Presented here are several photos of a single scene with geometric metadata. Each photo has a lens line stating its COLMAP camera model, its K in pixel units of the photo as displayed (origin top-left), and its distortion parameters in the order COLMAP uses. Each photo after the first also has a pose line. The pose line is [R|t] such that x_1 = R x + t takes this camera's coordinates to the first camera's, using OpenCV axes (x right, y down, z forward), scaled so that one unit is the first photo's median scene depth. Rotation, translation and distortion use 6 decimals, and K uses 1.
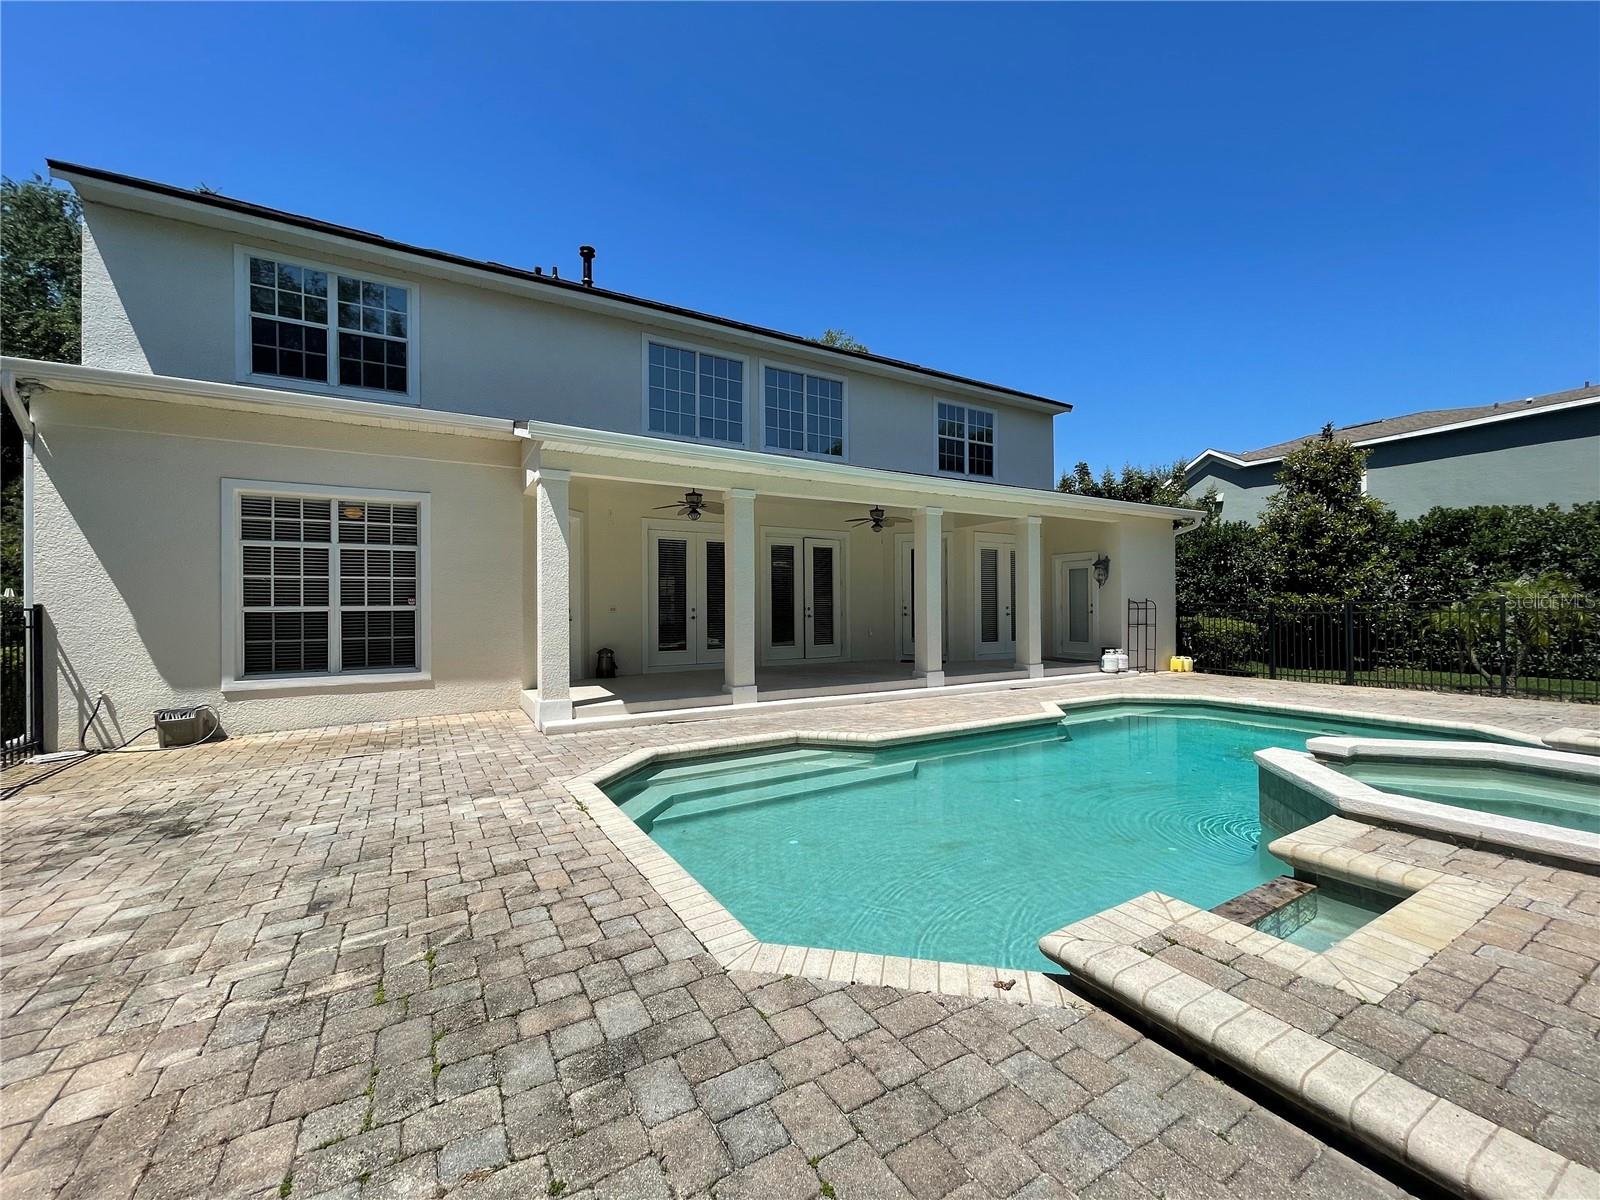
lens RADIAL K [[629.3, 0, 740.2], [0, 629.3, 627.6], [0, 0, 1]] dist [0.001199, 0.000351]
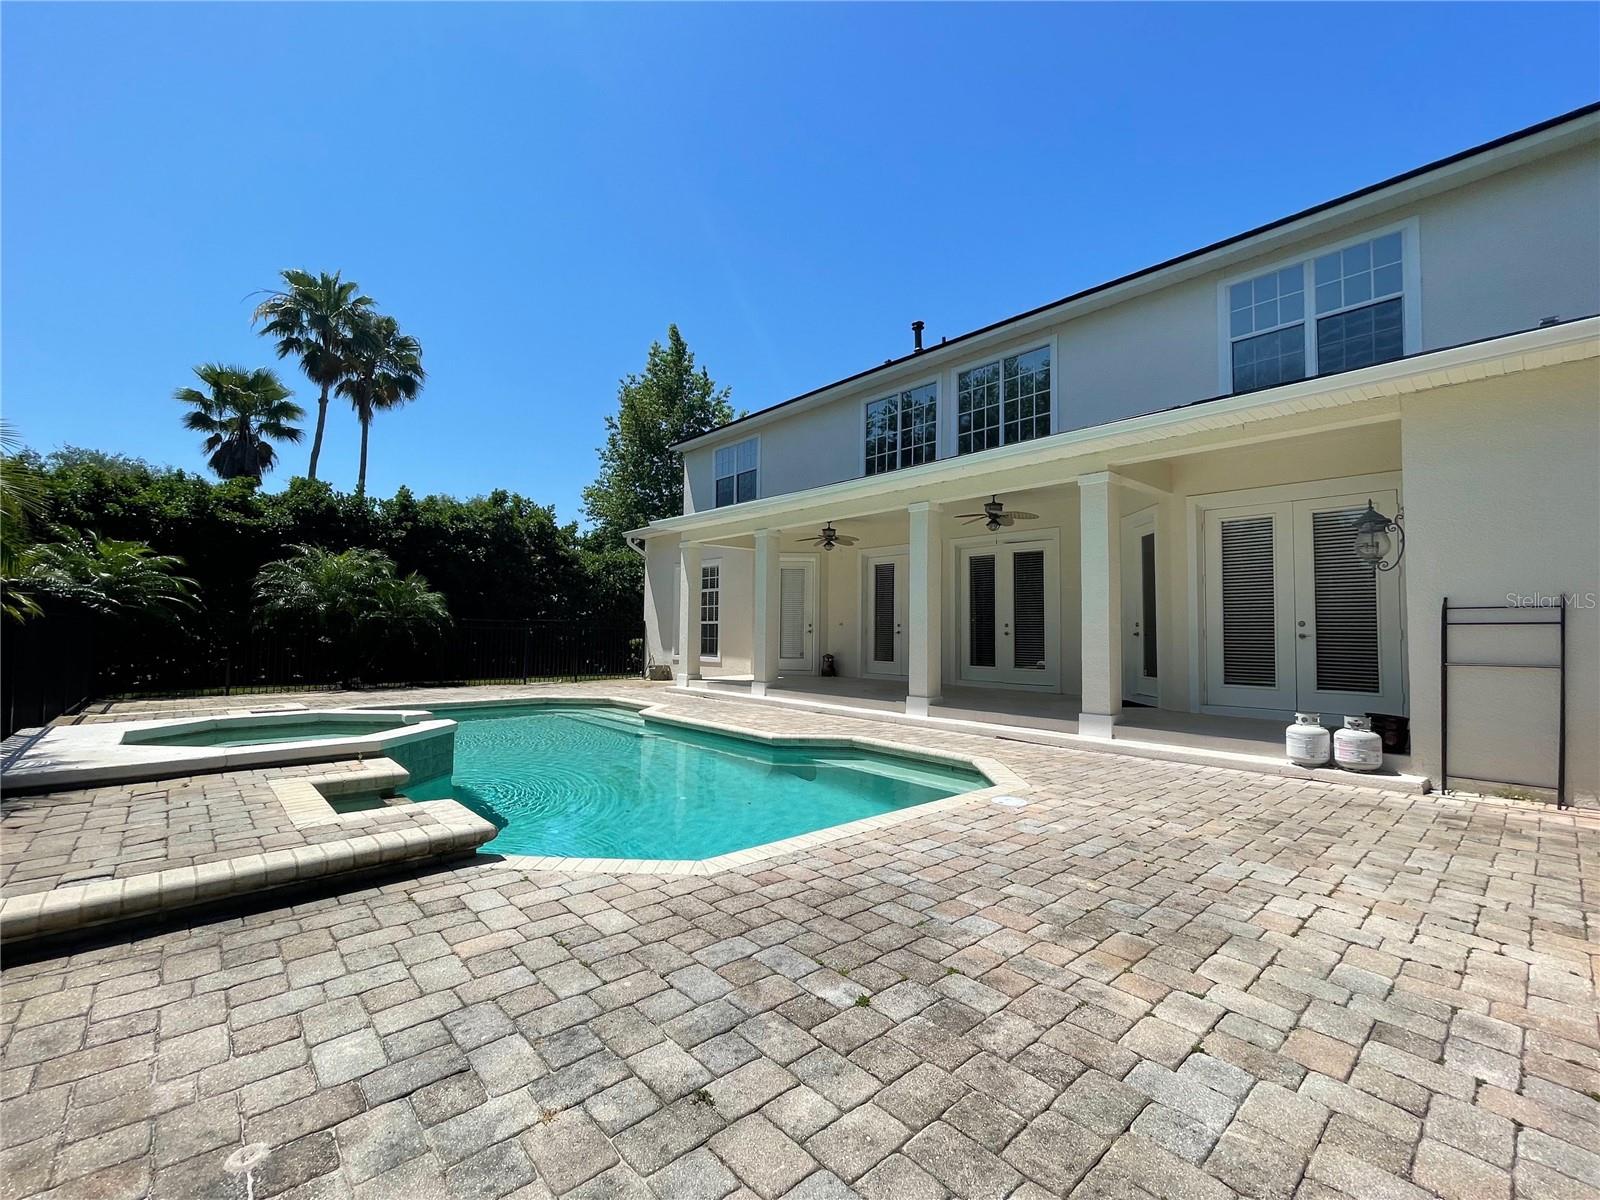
lens RADIAL K [[656.5, 0, 800.0], [0, 656.5, 600.0], [0, 0, 1]] dist [0.000560, 0.000065]
pose [[0.243695, -0.030698, -0.969366, 2.782419], [-0.027837, 0.998866, -0.038631, -0.054432], [0.969452, 0.036398, 0.242564, 1.523443]]
